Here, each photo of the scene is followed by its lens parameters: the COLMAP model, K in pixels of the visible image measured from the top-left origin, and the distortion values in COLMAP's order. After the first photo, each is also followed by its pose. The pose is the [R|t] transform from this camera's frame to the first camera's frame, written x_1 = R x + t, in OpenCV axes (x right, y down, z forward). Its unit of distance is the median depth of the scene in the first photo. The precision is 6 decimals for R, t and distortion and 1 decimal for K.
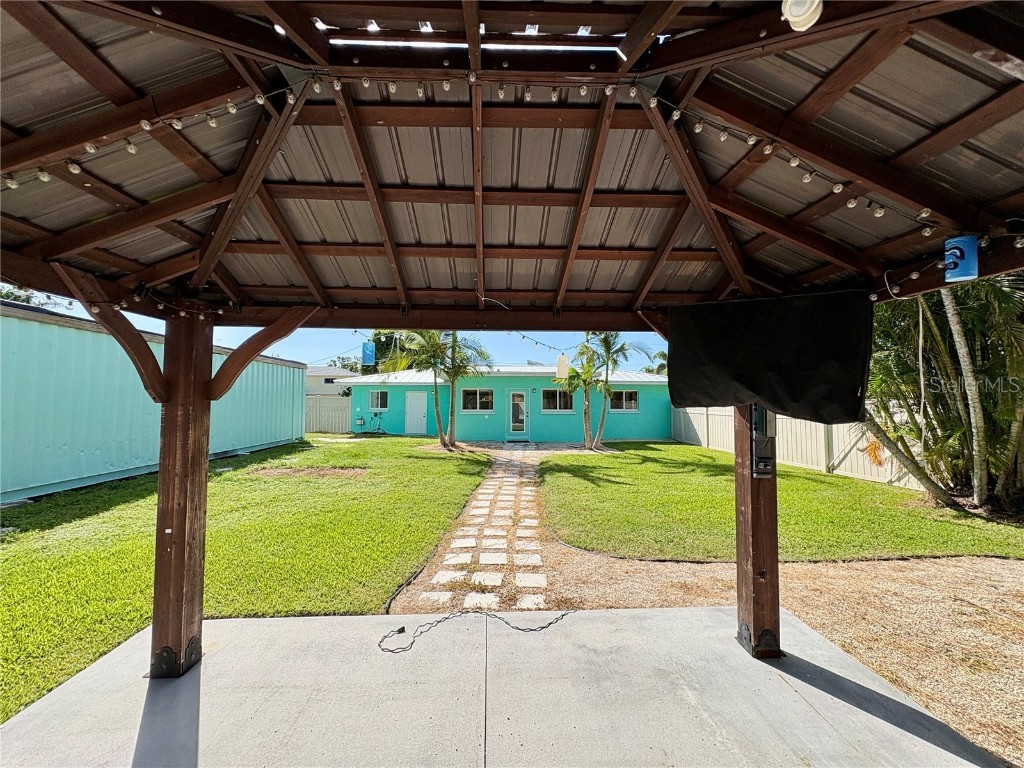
lens RADIAL K [[406.4, 0, 511.5], [0, 406.4, 383.4], [0, 0, 1]] dist [0.000338, 0.000376]
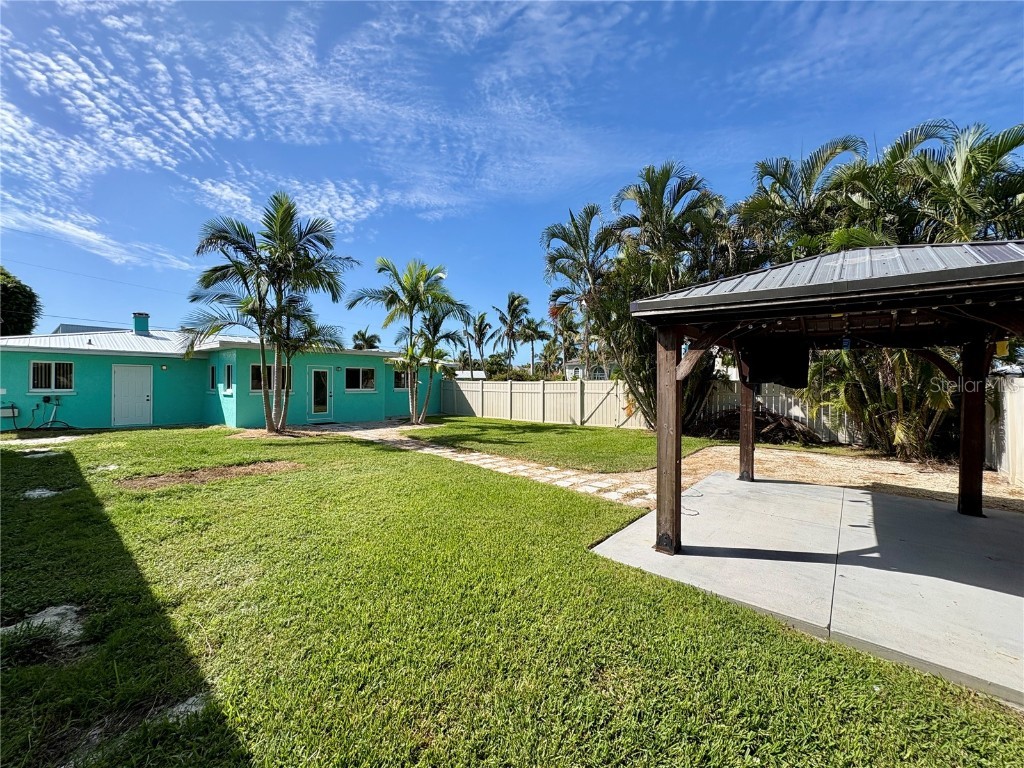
lens RADIAL K [[406.4, 0, 511.5], [0, 406.4, 383.4], [0, 0, 1]] dist [0.000338, 0.000376]
pose [[0.683102, 0.003577, 0.730314, -0.362908], [-0.038032, 0.998805, 0.030682, 0.006125], [-0.729332, -0.048734, 0.682422, 0.055090]]
